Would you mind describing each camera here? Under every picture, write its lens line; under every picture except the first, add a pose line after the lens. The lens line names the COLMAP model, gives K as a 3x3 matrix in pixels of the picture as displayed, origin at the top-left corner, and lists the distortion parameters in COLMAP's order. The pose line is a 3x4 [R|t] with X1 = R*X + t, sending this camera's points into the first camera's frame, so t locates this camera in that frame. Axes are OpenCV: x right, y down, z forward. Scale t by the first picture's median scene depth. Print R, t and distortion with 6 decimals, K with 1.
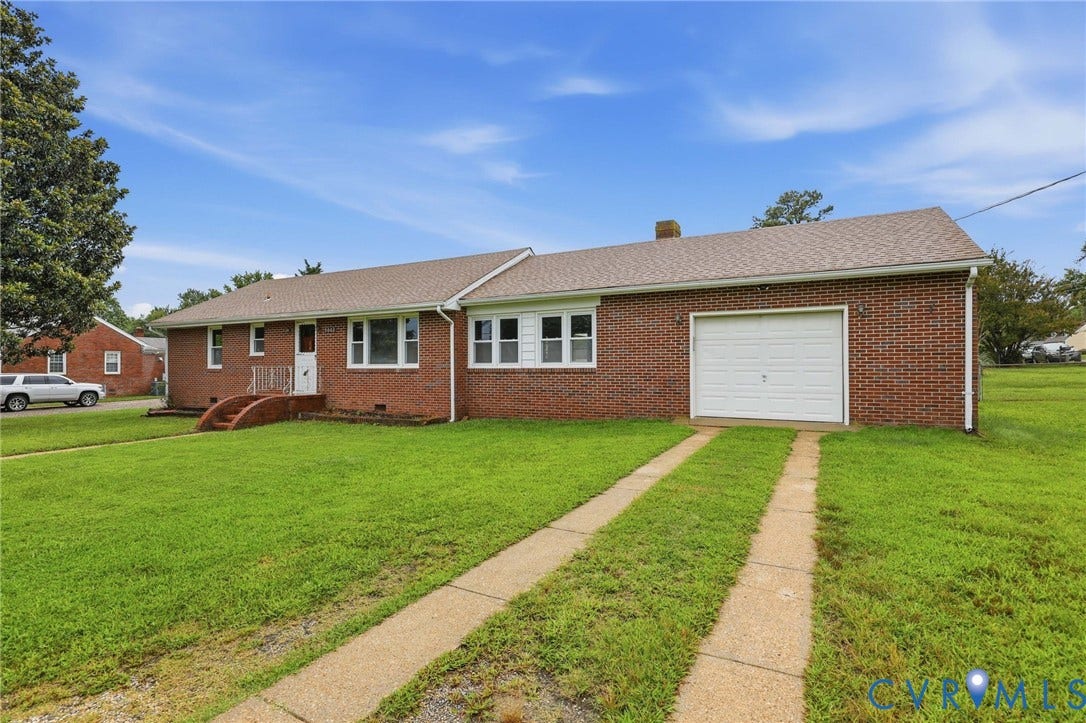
lens RADIAL K [[518.0, 0, 543.0], [0, 518.0, 361.5], [0, 0, 1]] dist [-0.002290, -0.000864]
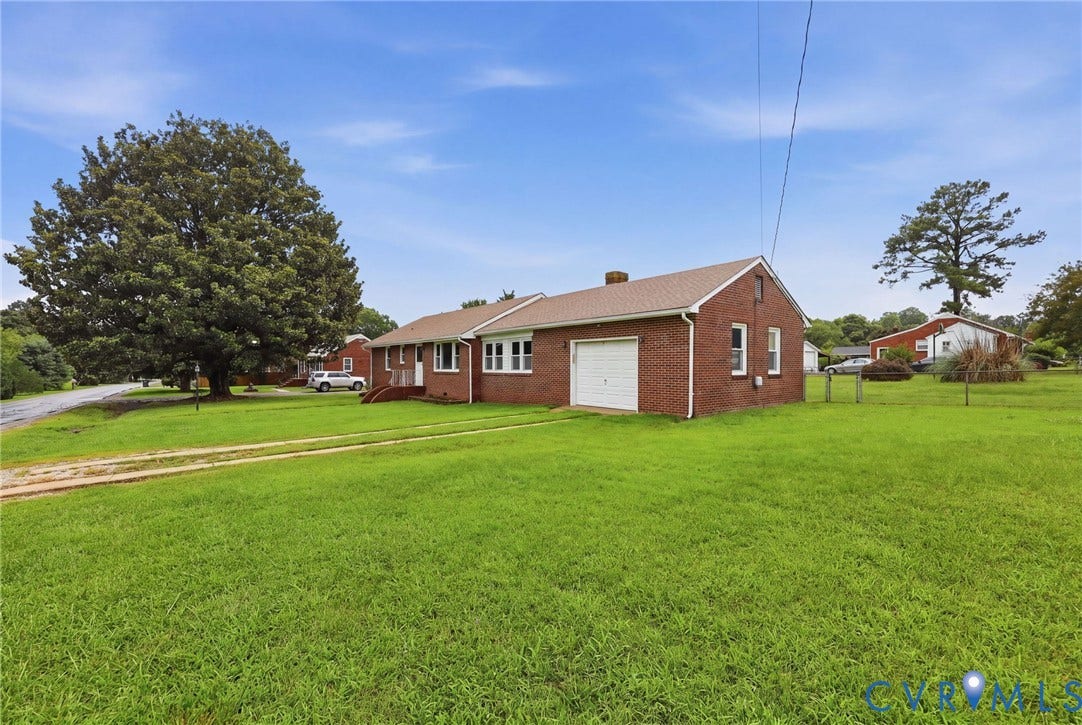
lens RADIAL K [[439.4, 0, 541.0], [0, 439.4, 362.5], [0, 0, 1]] dist [0.001707, 0.000159]
pose [[0.915727, -0.000077, -0.401801, 0.583581], [0.001698, 0.999992, 0.003678, -0.023157], [0.401797, -0.004050, 0.915720, -0.223495]]
